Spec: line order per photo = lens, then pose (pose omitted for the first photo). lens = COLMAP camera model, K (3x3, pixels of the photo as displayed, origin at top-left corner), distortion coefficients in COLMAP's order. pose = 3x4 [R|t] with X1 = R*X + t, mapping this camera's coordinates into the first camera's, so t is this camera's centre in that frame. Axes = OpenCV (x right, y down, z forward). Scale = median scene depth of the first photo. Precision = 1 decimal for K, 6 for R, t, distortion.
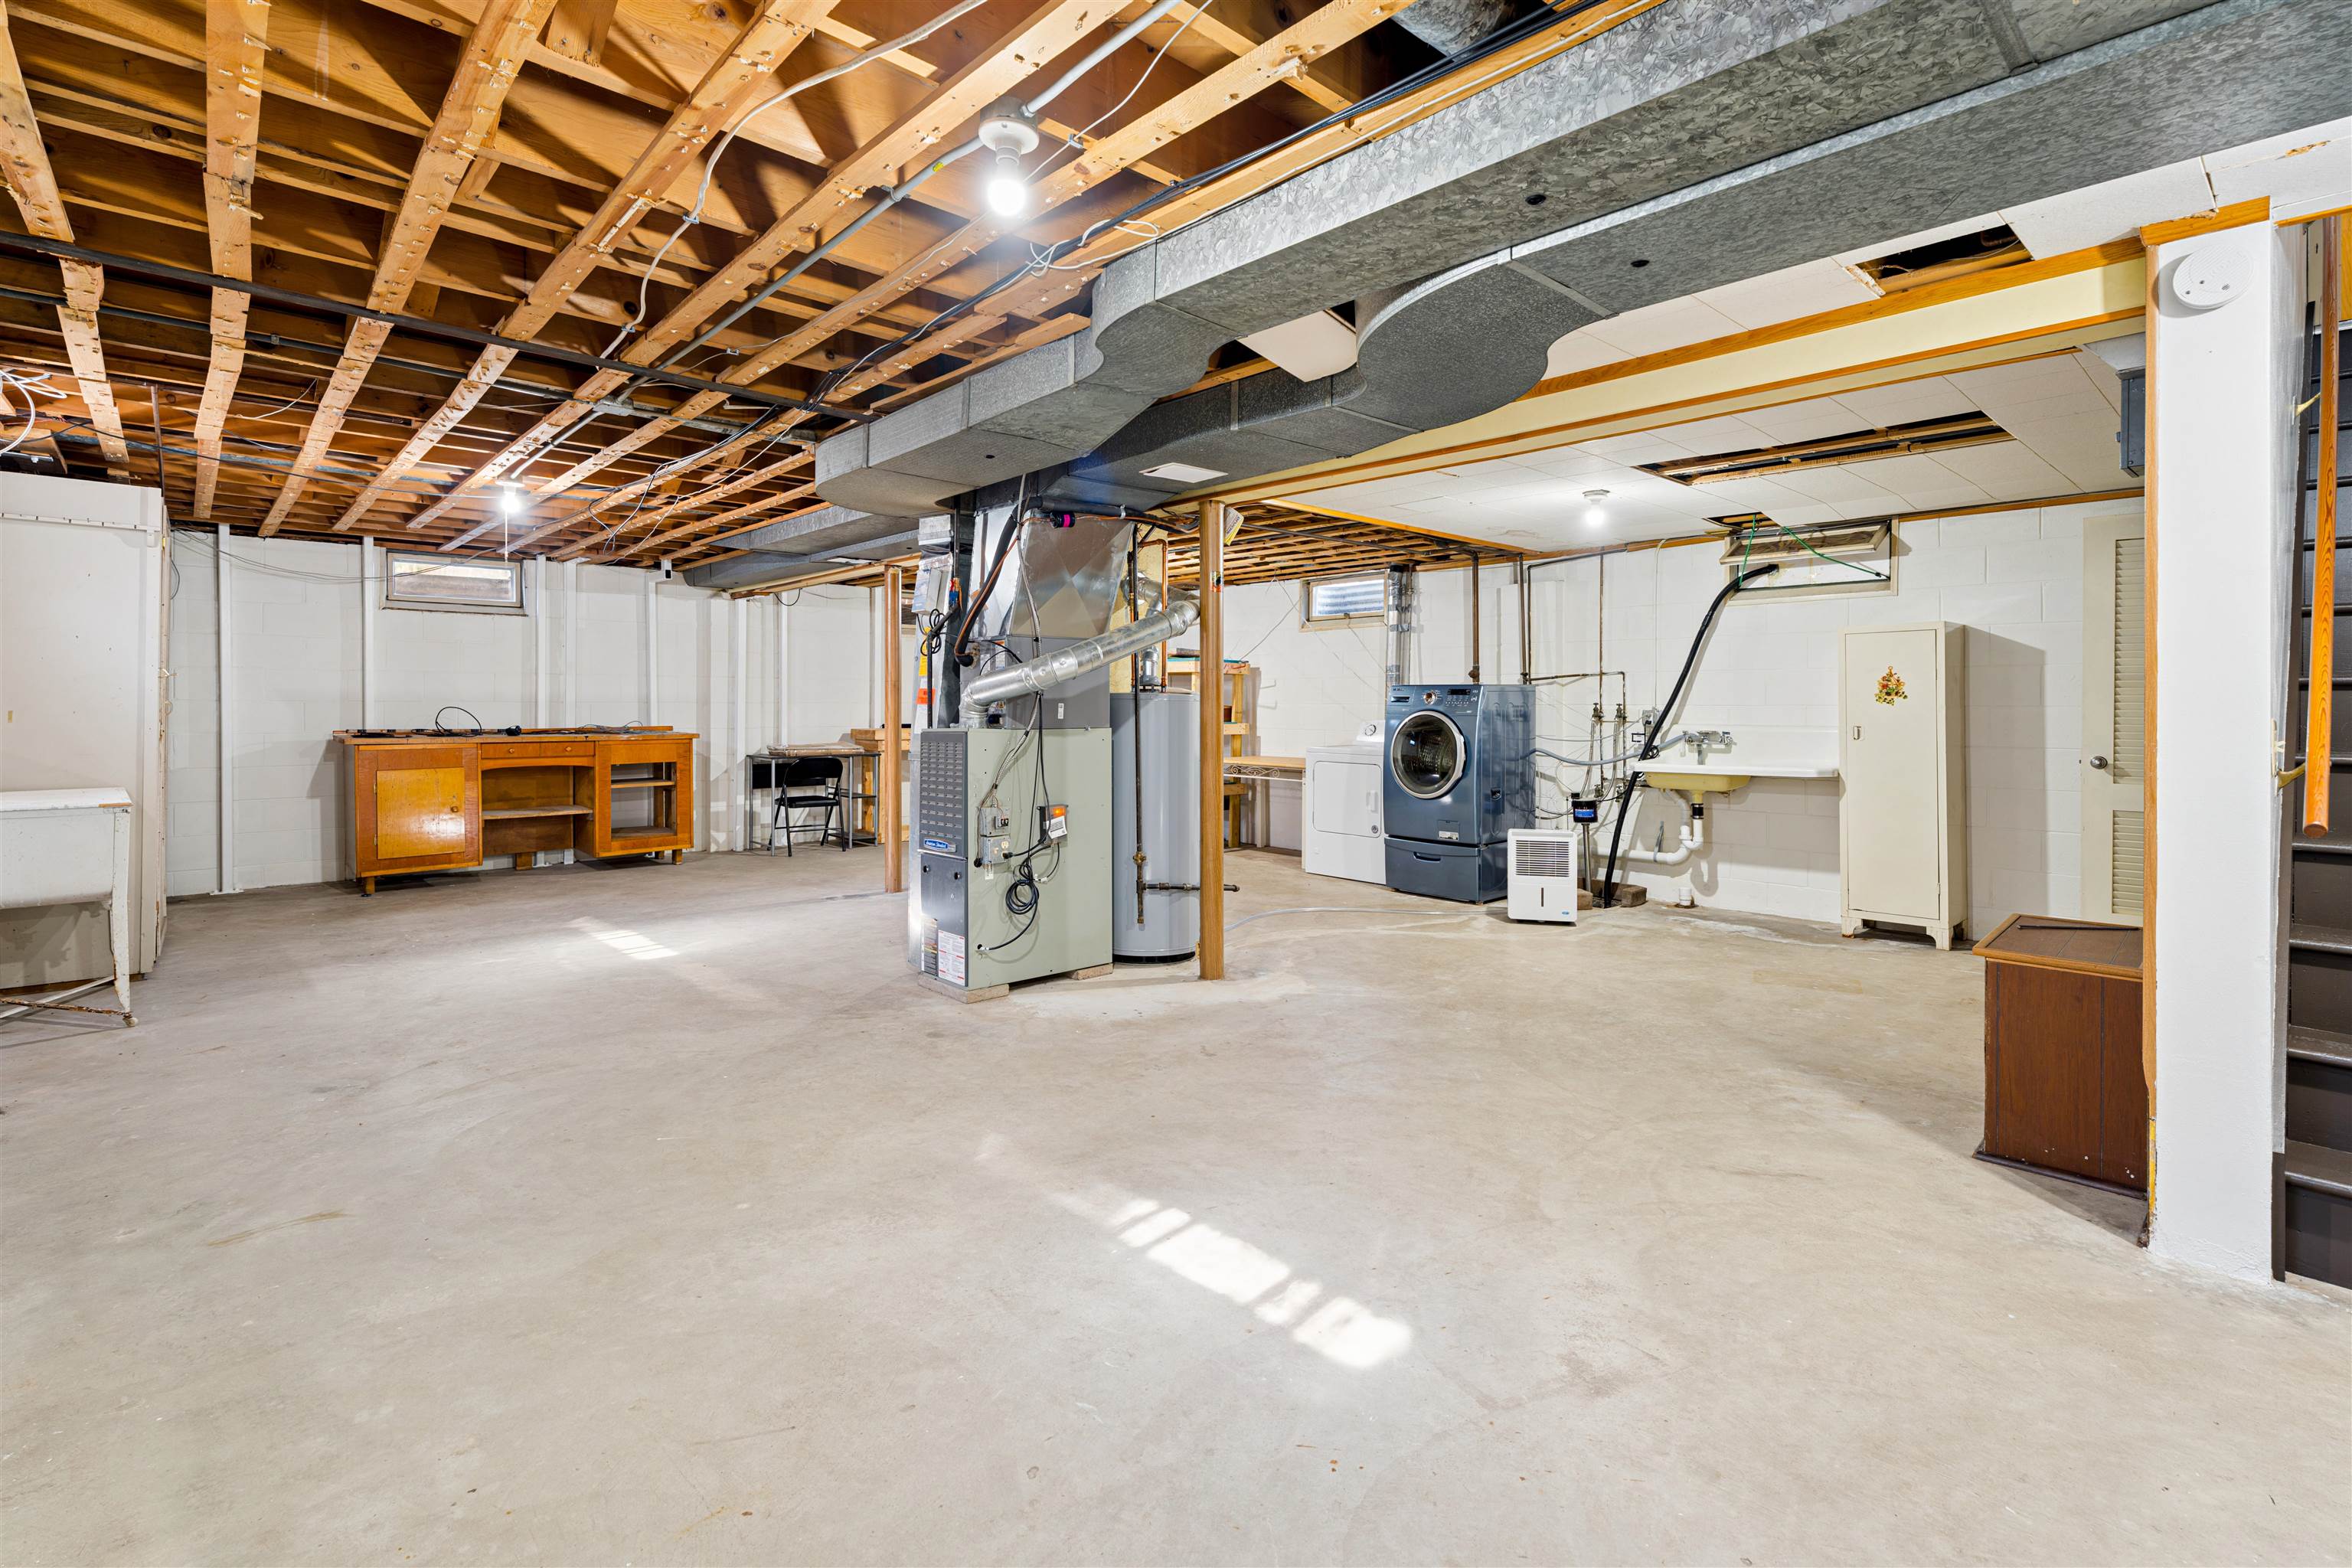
lens RADIAL K [[1080.7, 0, 1190.8], [0, 1080.7, 719.4], [0, 0, 1]] dist [0.000408, 0.000641]
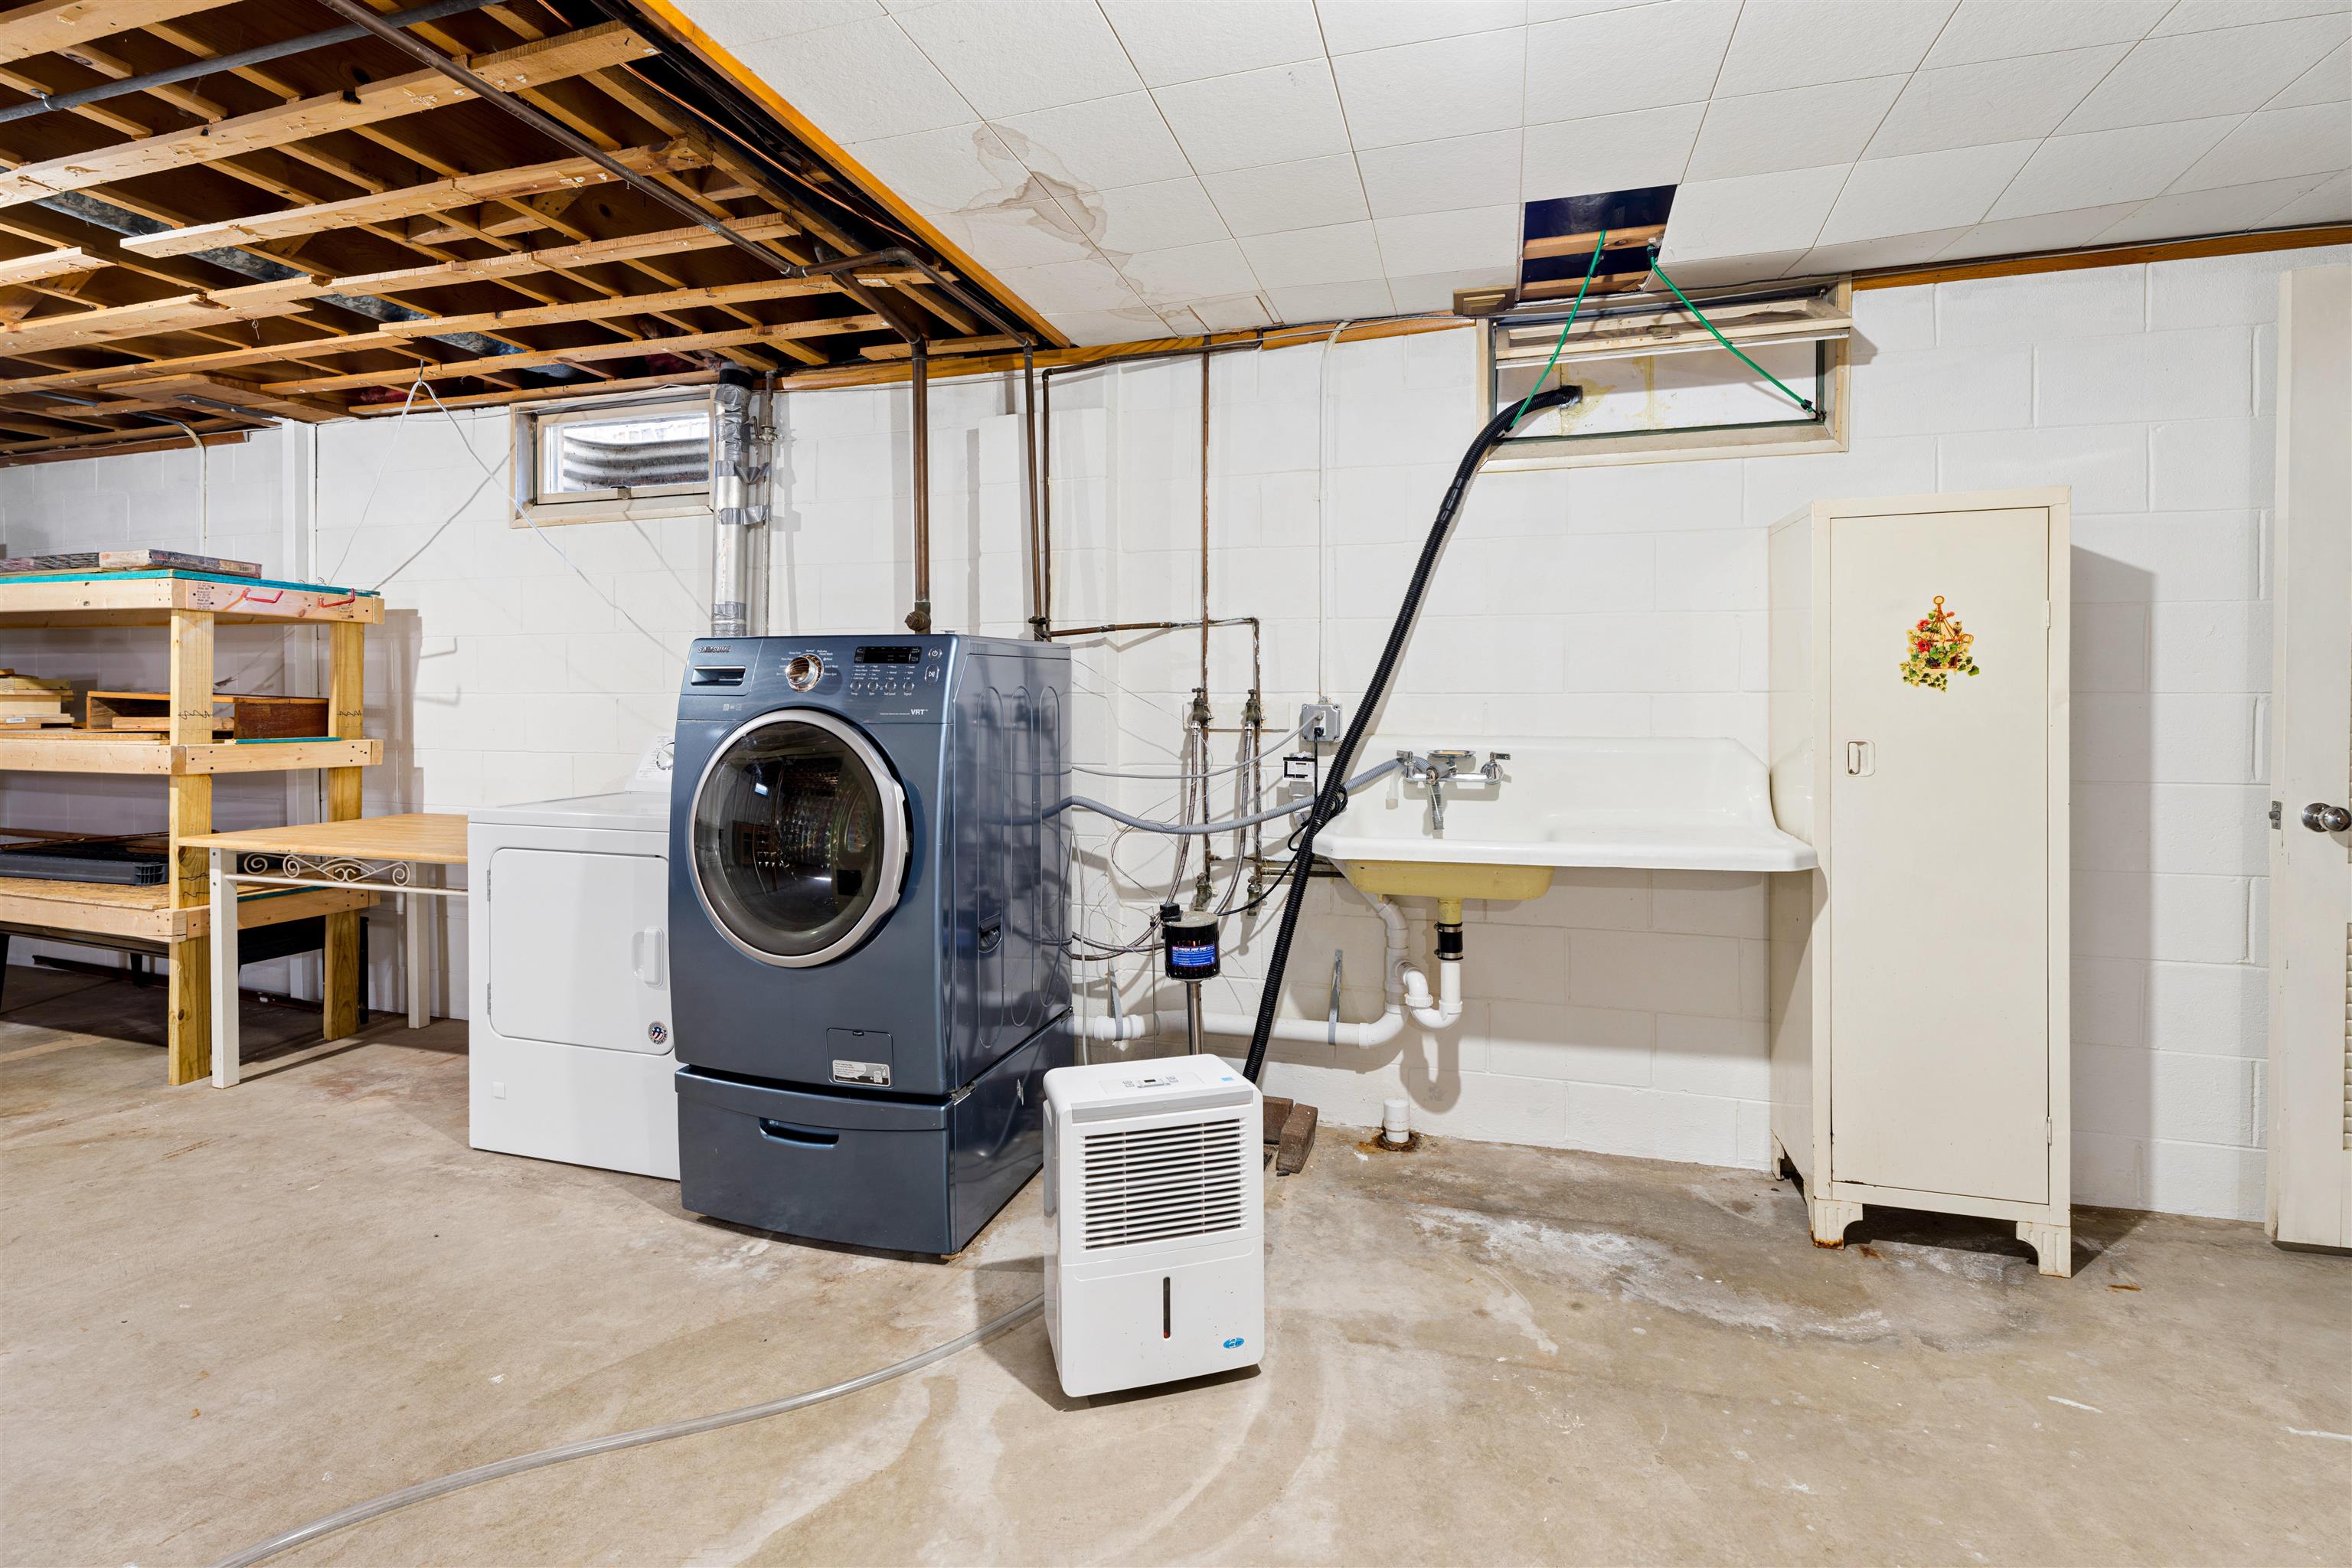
lens RADIAL K [[1072.6, 0, 1168.4], [0, 1072.6, 703.8], [0, 0, 1]] dist [0.001939, 0.001034]
pose [[0.871169, -0.005103, 0.490956, 0.177059], [0.008833, 0.999947, -0.005280, -0.007866], [-0.490903, 0.008937, 0.871168, 0.737910]]
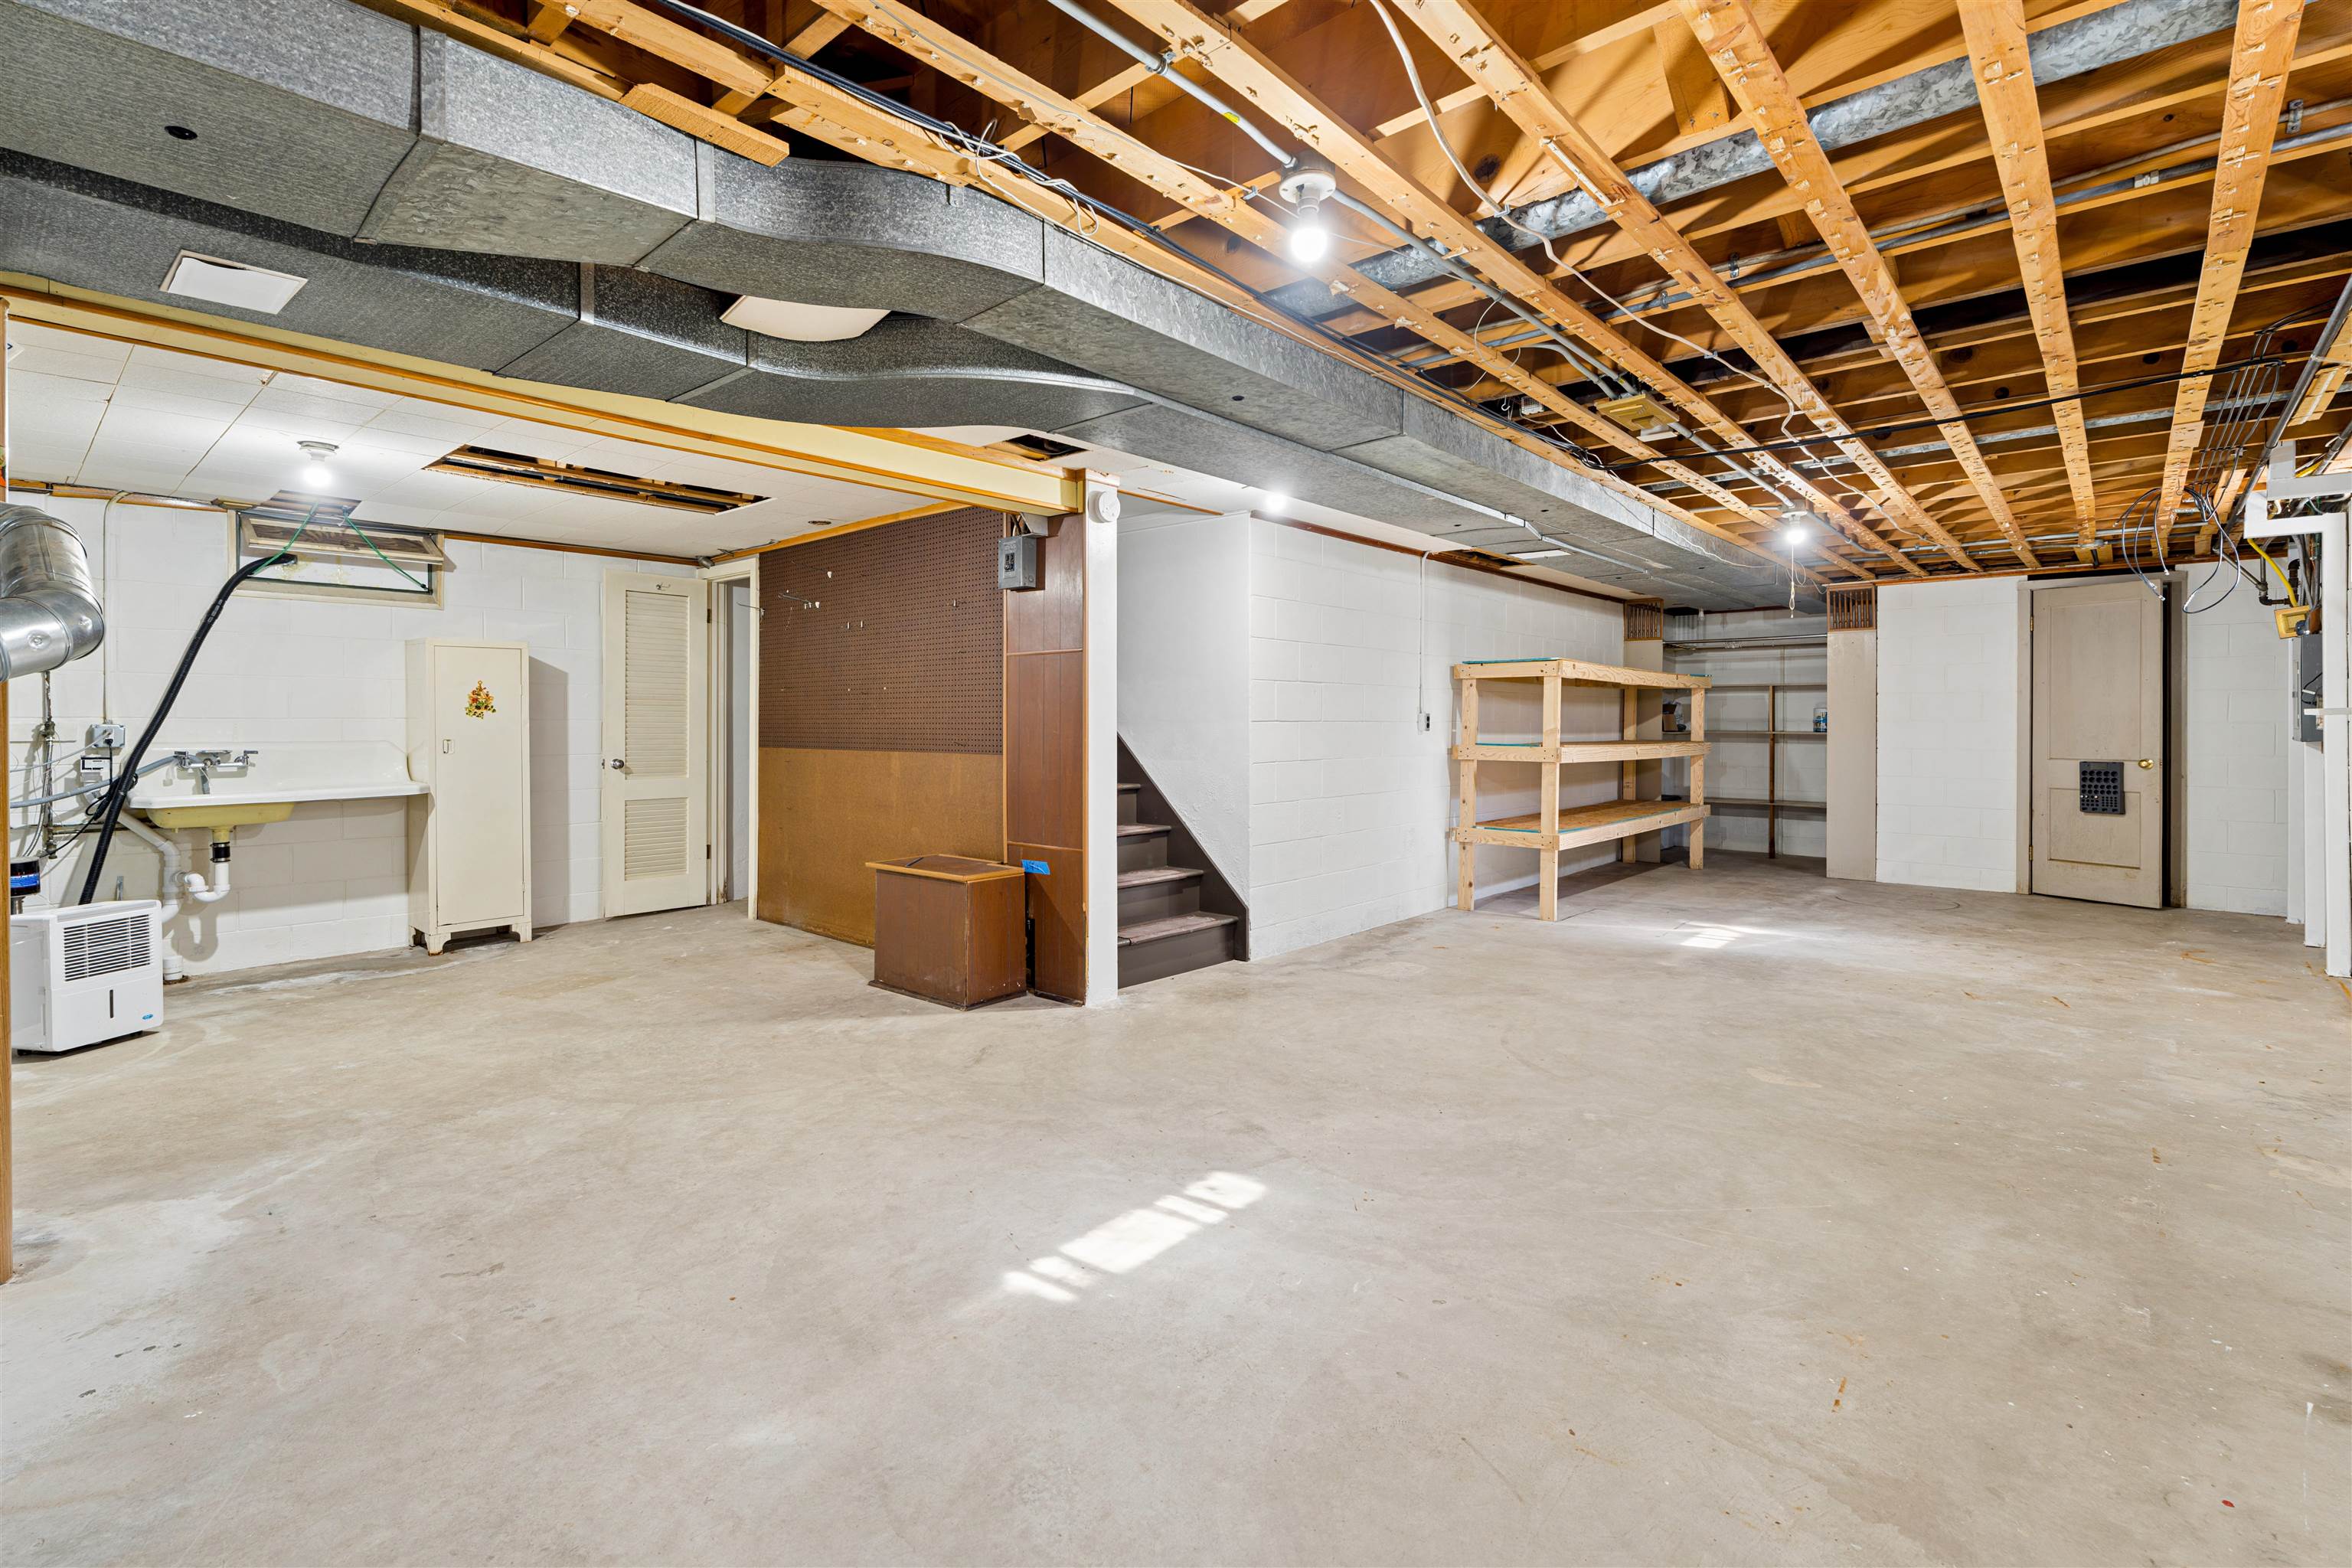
lens RADIAL K [[1056.1, 0, 1182.2], [0, 1056.1, 734.9], [0, 0, 1]] dist [-0.000381, 0.000216]
pose [[-0.095536, -0.014520, 0.995320, -0.393006], [0.010299, 0.999826, 0.015574, -0.005873], [-0.995373, 0.011739, -0.095369, 0.403131]]
